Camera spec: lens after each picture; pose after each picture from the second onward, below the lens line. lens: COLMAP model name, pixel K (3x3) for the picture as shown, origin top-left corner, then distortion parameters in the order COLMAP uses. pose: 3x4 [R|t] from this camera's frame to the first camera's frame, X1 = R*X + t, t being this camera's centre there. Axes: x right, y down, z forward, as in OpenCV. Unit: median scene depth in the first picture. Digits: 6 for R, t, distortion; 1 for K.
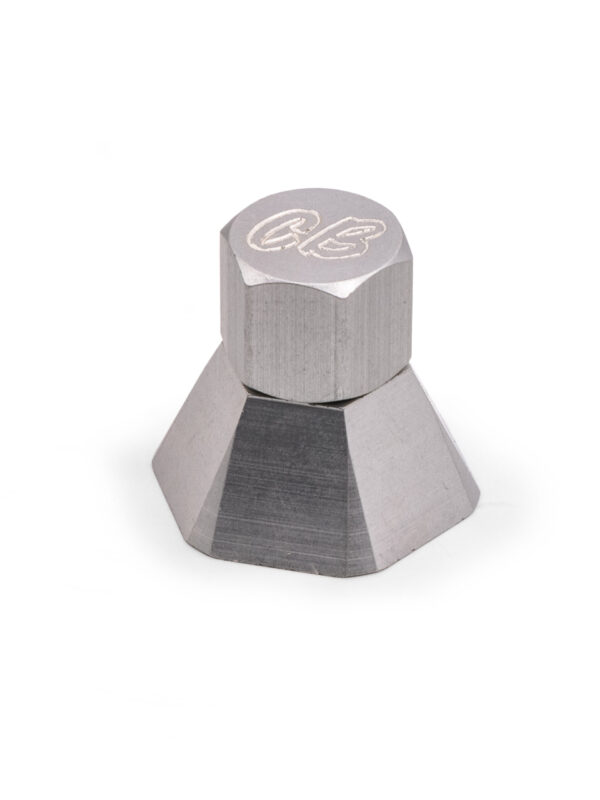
lens RADIAL K [[2334.8, 0, 299.3], [0, 2334.8, 399.0], [0, 0, 1]] dist [-0.771175, 0.000000]
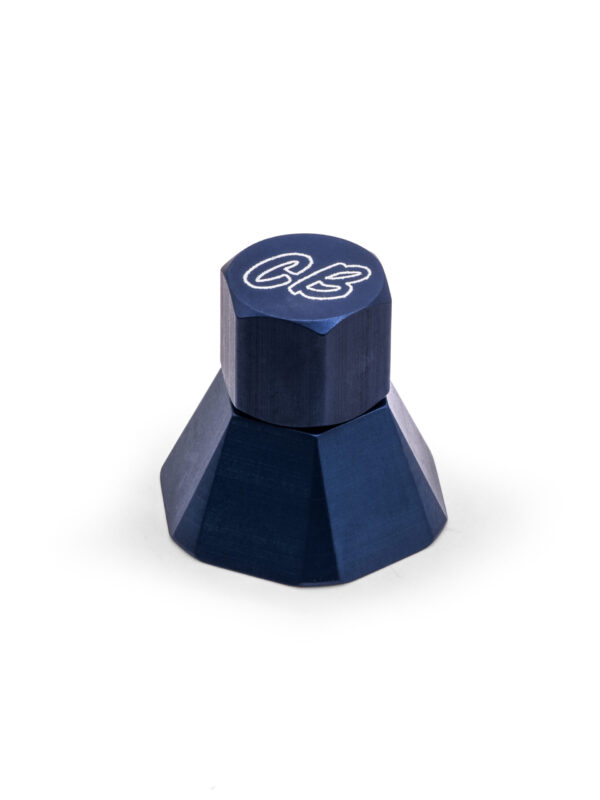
lens RADIAL K [[2334.8, 0, 301.1], [0, 2334.8, 400.6], [0, 0, 1]] dist [-0.771175, 0.000000]
pose [[0.998367, 0.057119, -0.000494, 0.008717], [-0.057121, 0.998261, -0.014580, 0.004893], [-0.000339, 0.014585, 0.999894, -0.115381]]
